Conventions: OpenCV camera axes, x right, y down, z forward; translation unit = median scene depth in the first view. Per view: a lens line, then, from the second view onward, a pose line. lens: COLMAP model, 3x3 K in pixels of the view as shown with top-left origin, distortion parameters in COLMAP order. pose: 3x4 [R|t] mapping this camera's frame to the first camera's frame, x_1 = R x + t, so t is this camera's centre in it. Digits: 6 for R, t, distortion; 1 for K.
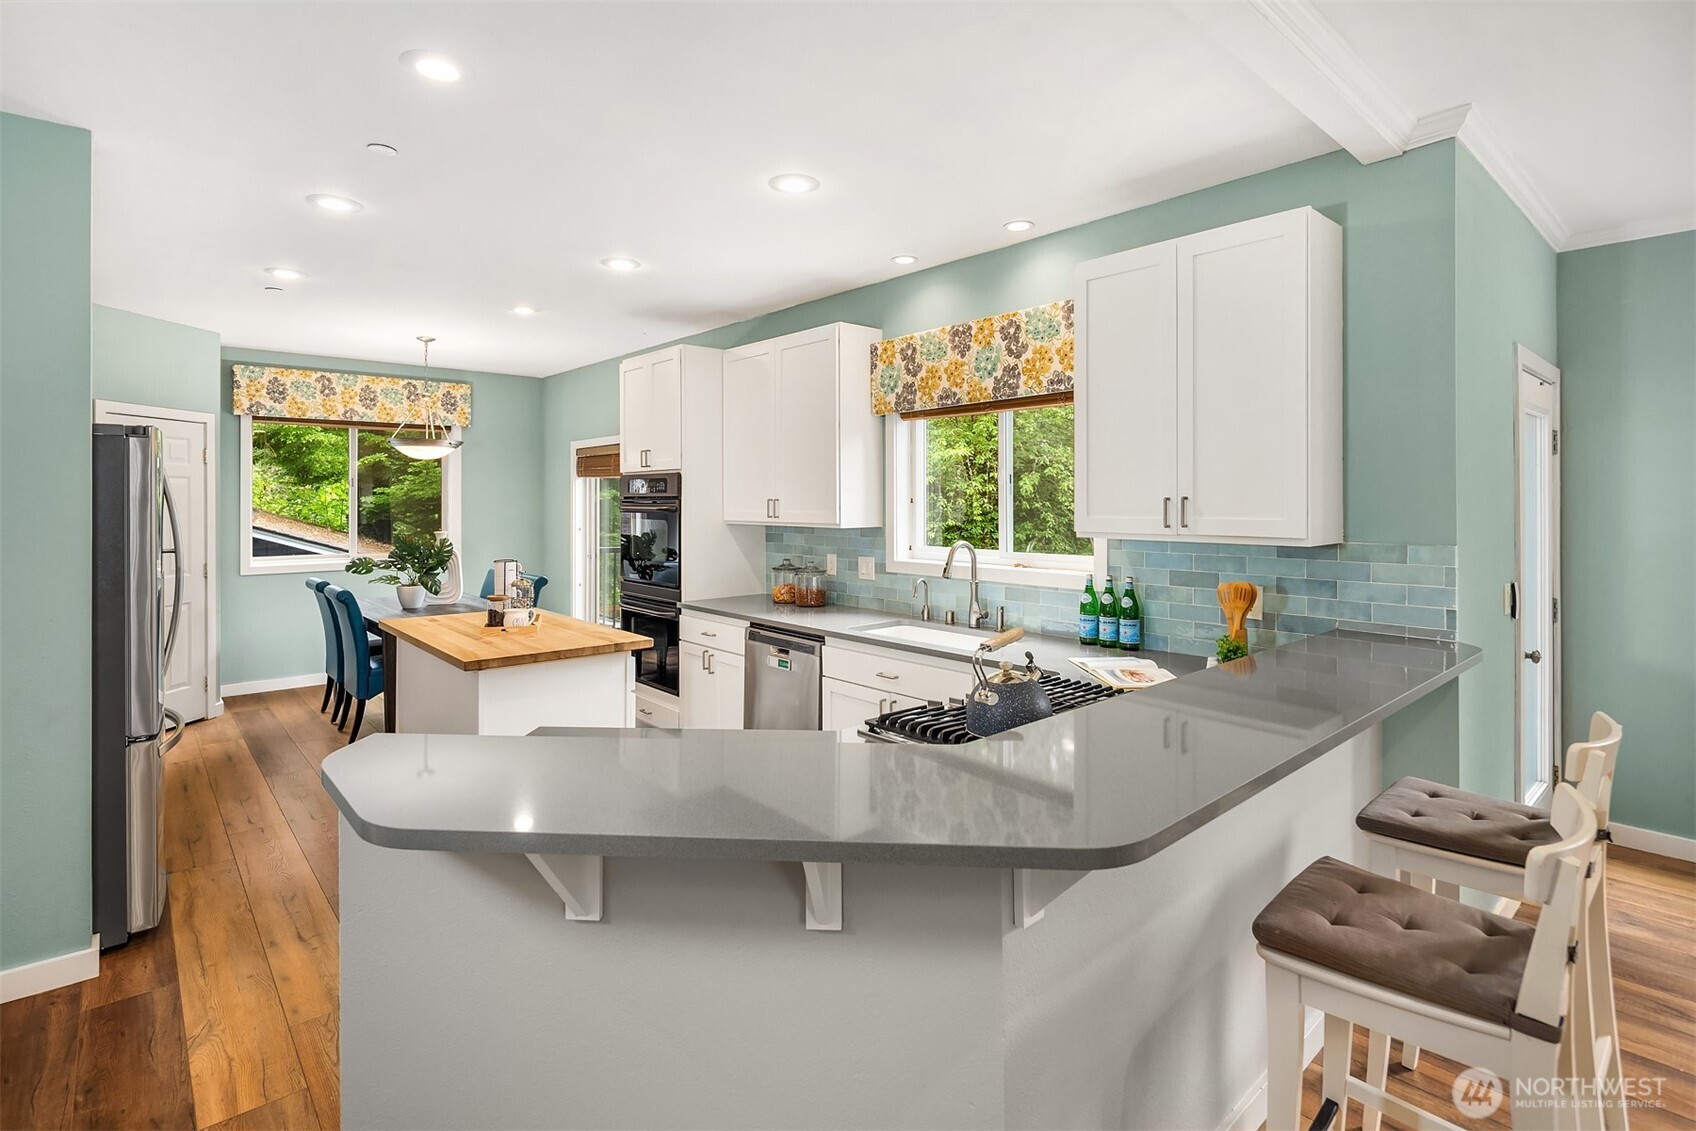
lens RADIAL K [[820.8, 0, 853.3], [0, 820.8, 502.9], [0, 0, 1]] dist [0.001633, -0.002273]
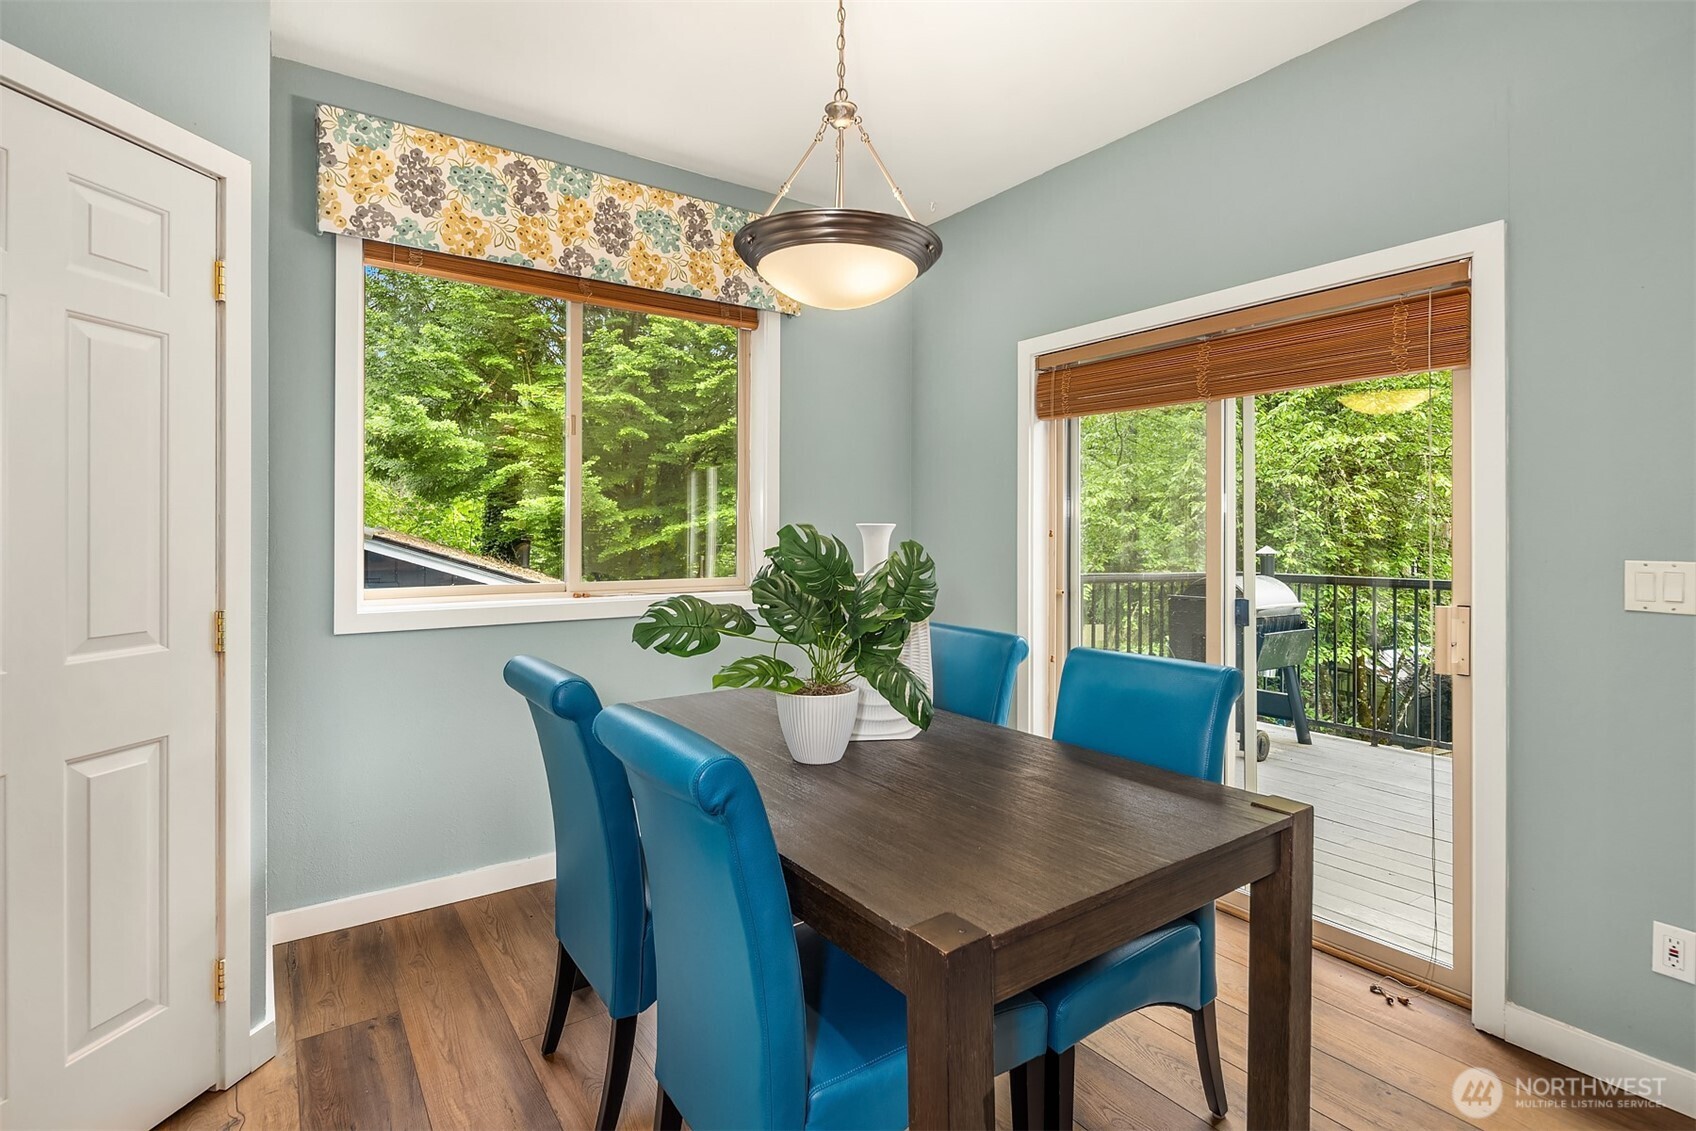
lens RADIAL K [[820.8, 0, 849.6], [0, 820.8, 529.4], [0, 0, 1]] dist [0.001633, -0.002273]
pose [[0.992866, 0.001353, -0.119227, -0.471497], [-0.002230, 0.999971, -0.007222, 0.040580], [0.119213, 0.007437, 0.992841, 0.664463]]
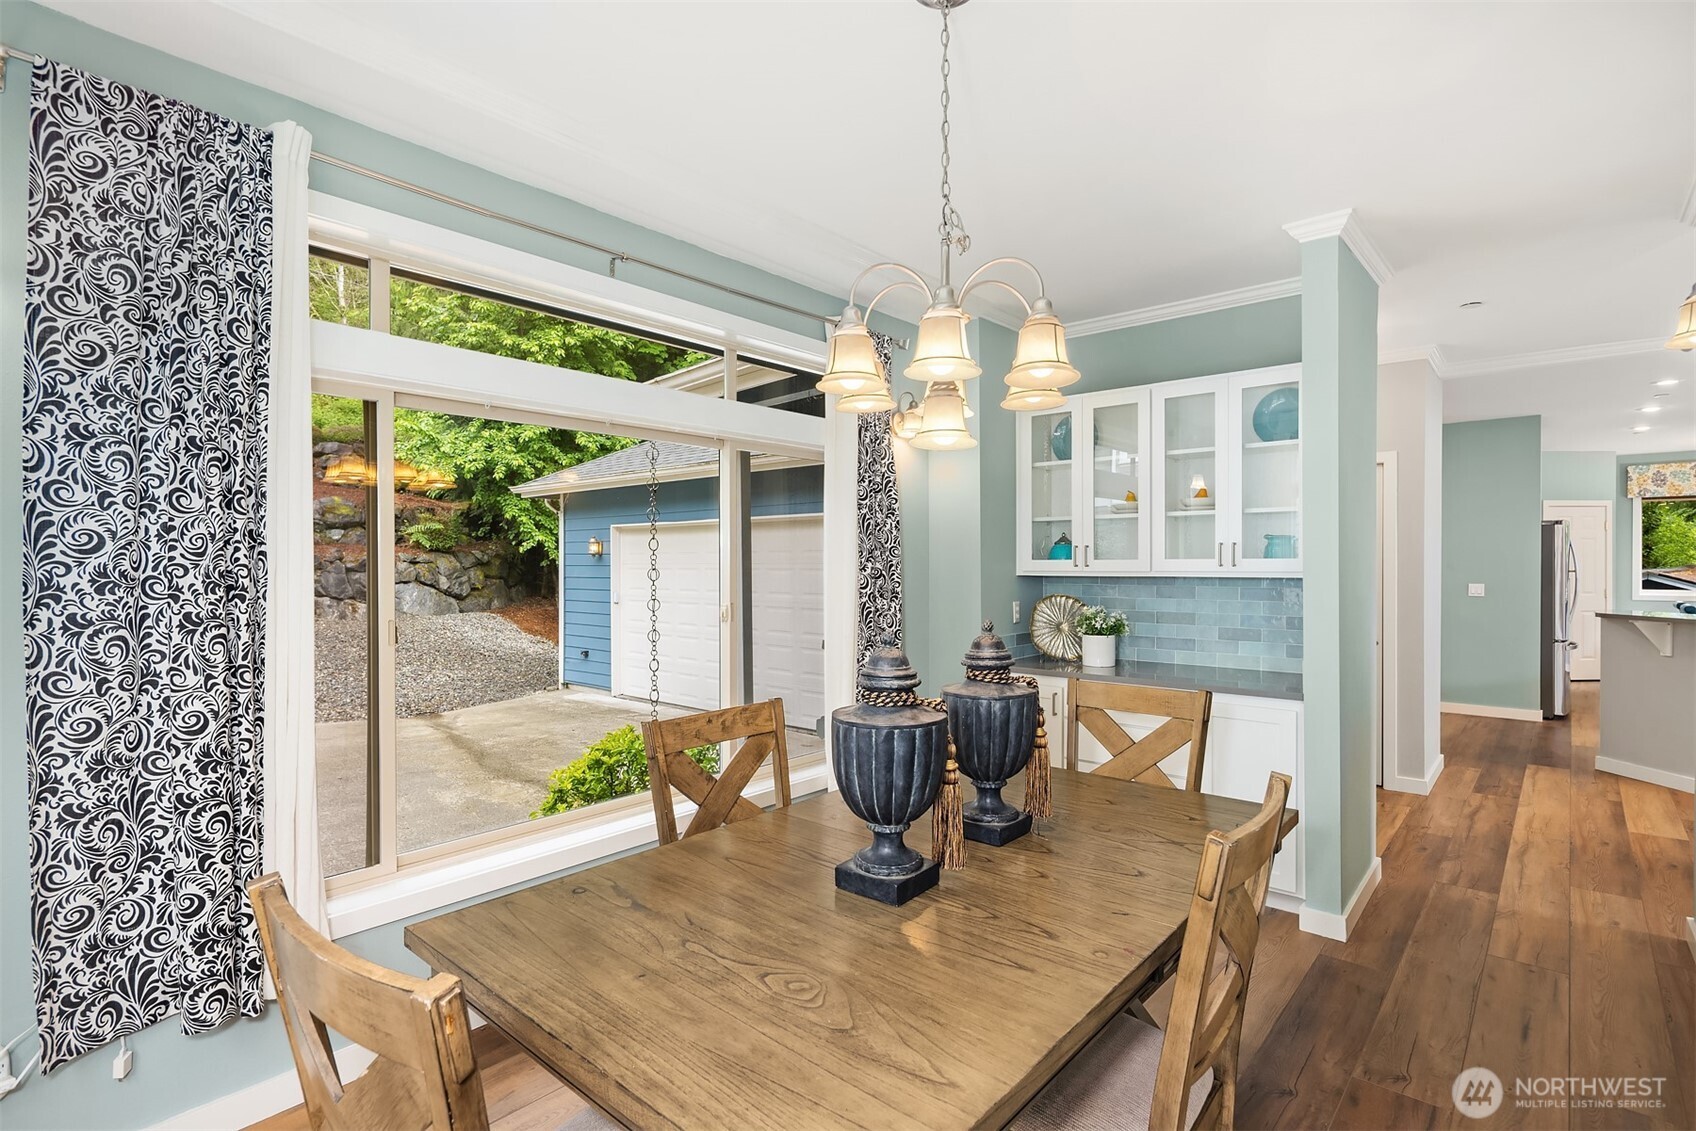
lens RADIAL K [[820.8, 0, 844.0], [0, 820.8, 567.5], [0, 0, 1]] dist [0.001633, -0.002273]
pose [[0.120019, 0.004154, -0.992763, 0.656464], [-0.002133, 0.999990, 0.003926, 0.024418], [0.992769, 0.001646, 0.120027, -0.712630]]
